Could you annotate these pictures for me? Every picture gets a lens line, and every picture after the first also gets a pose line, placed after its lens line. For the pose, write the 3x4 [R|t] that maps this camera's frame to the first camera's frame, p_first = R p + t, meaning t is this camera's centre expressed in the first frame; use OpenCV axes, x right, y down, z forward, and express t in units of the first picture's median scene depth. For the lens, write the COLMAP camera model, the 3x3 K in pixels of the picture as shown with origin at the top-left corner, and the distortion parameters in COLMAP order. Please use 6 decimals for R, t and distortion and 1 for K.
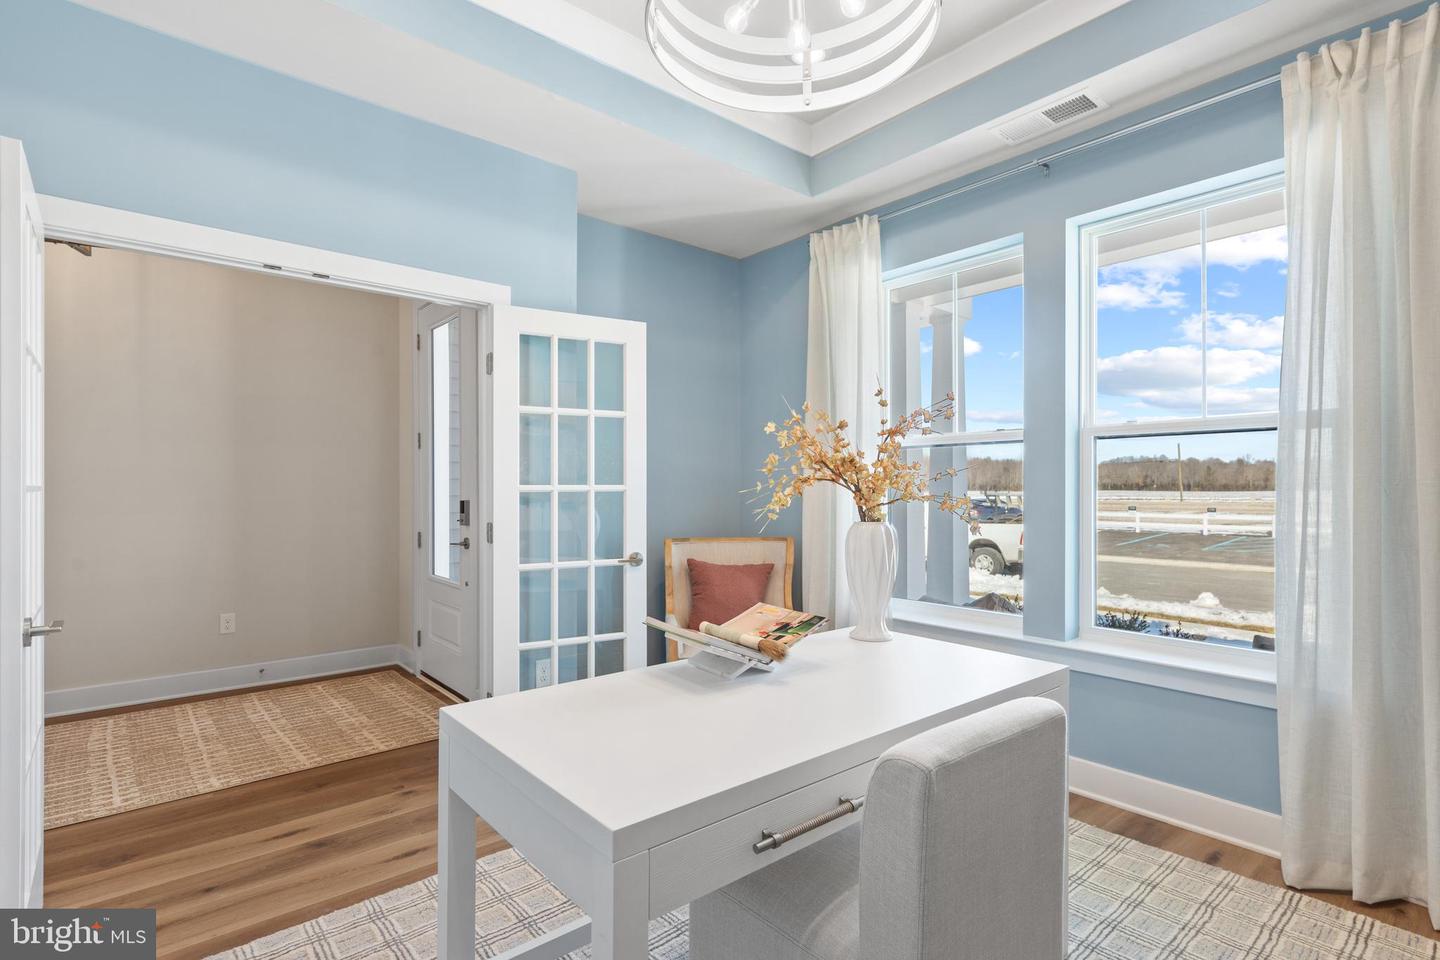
lens RADIAL K [[697.3, 0, 720.7], [0, 697.3, 488.4], [0, 0, 1]] dist [0.001470, 0.000225]
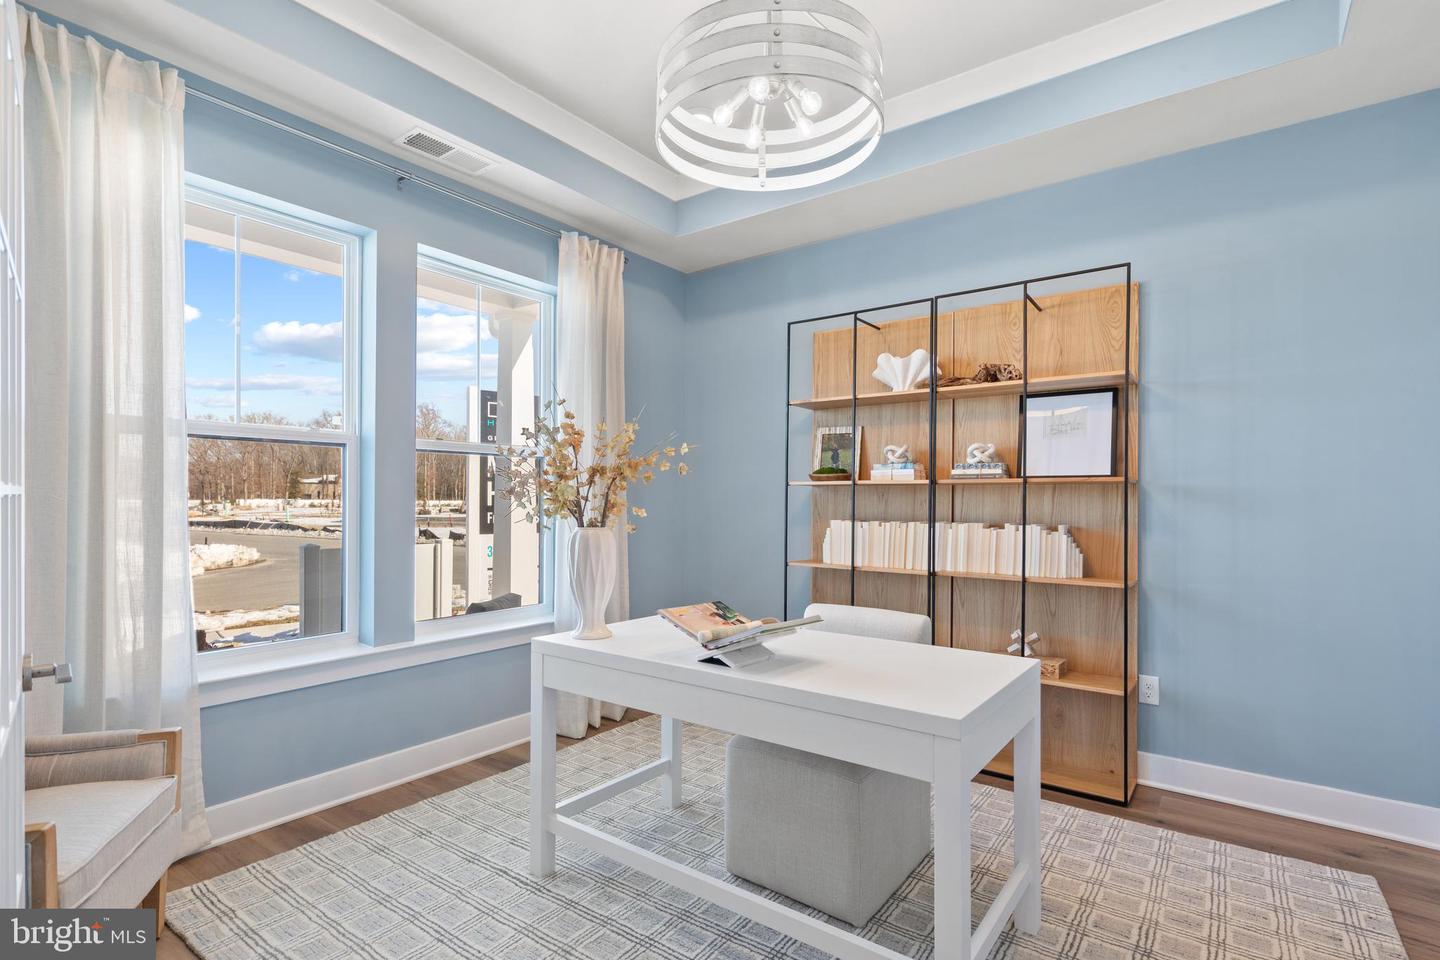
lens RADIAL K [[709.8, 0, 722.6], [0, 709.8, 495.5], [0, 0, 1]] dist [0.002063, 0.000593]
pose [[-0.225224, -0.001035, 0.974307, -0.808784], [-0.001440, 0.999999, 0.000729, -0.002087], [-0.974306, -0.001239, -0.225225, 0.961655]]
